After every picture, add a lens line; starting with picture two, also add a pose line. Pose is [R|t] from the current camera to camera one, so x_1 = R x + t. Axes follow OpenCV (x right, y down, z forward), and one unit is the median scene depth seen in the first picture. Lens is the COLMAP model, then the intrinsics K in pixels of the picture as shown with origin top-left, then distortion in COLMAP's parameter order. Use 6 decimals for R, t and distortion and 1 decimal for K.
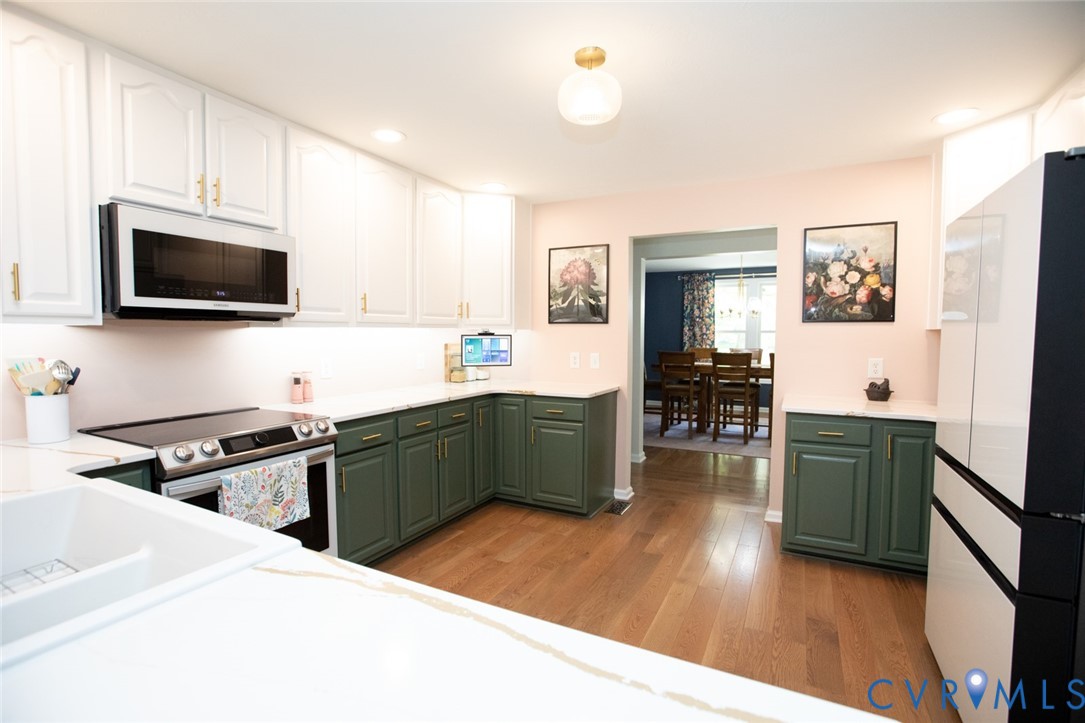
lens RADIAL K [[496.7, 0, 541.2], [0, 496.7, 354.7], [0, 0, 1]] dist [0.000378, 0.000073]
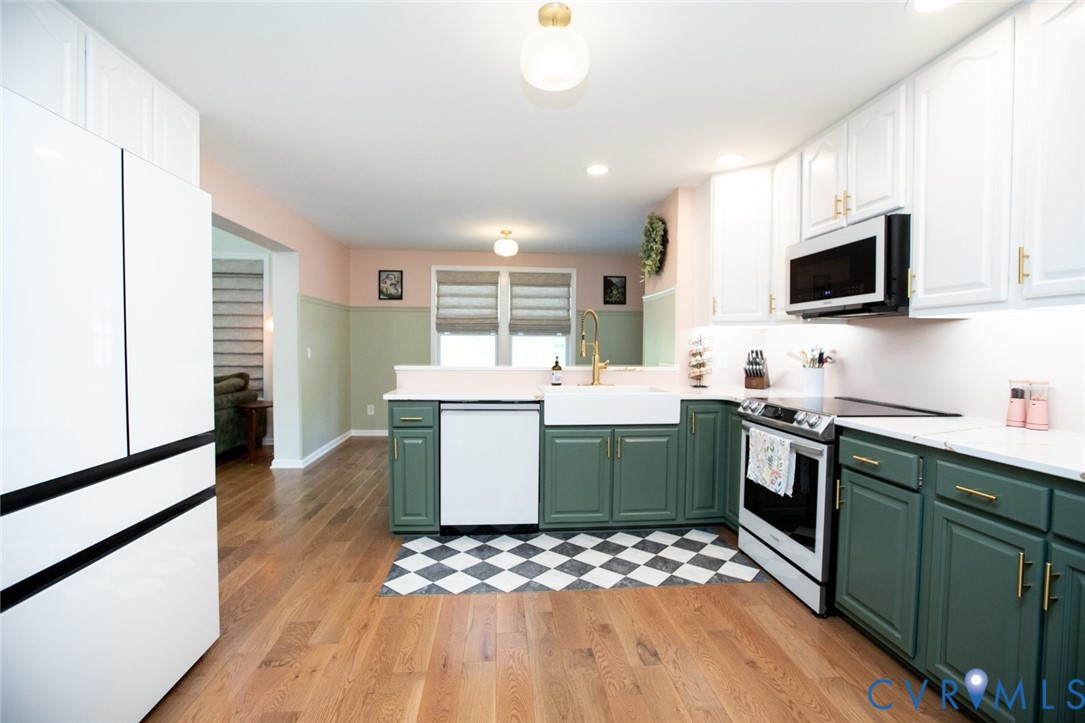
lens RADIAL K [[496.7, 0, 539.5], [0, 496.7, 363.0], [0, 0, 1]] dist [0.000378, 0.000073]
pose [[-0.831172, -0.000166, -0.556015, 0.596466], [-0.047438, 0.996375, 0.070616, -0.009233], [0.553988, 0.085070, -0.828167, 1.677957]]
